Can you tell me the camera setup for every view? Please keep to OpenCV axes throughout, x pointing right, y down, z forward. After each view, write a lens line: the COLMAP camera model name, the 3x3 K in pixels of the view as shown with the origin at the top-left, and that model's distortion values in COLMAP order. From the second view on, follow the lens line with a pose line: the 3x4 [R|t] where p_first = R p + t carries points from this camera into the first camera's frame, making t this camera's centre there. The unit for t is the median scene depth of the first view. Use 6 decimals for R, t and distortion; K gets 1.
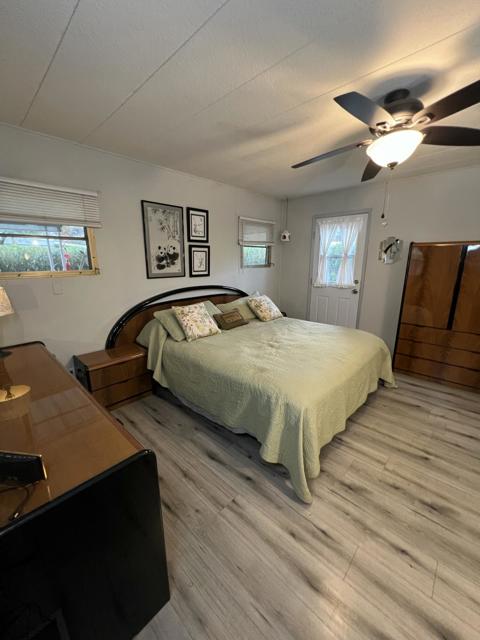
lens RADIAL K [[256.6, 0, 241.2], [0, 256.6, 320.0], [0, 0, 1]] dist [-0.001619, -0.000383]
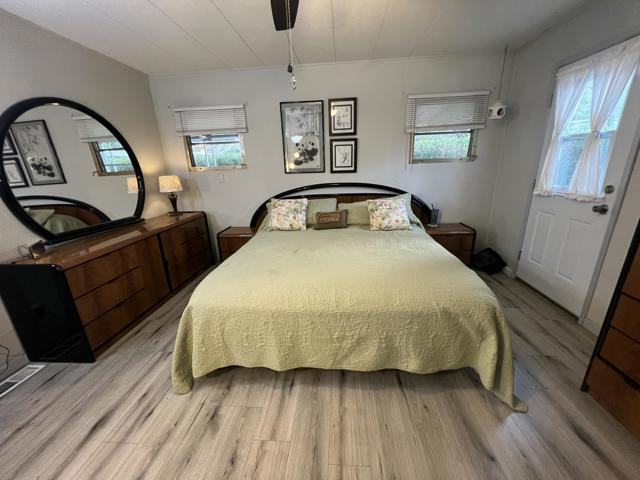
lens RADIAL K [[256.6, 0, 322.1], [0, 256.6, 240.7], [0, 0, 1]] dist [-0.001619, -0.000383]
pose [[0.629968, 0.212152, -0.747082, 0.603594], [-0.149693, 0.977096, 0.151243, -0.060312], [0.762058, 0.016554, 0.647297, 0.360227]]
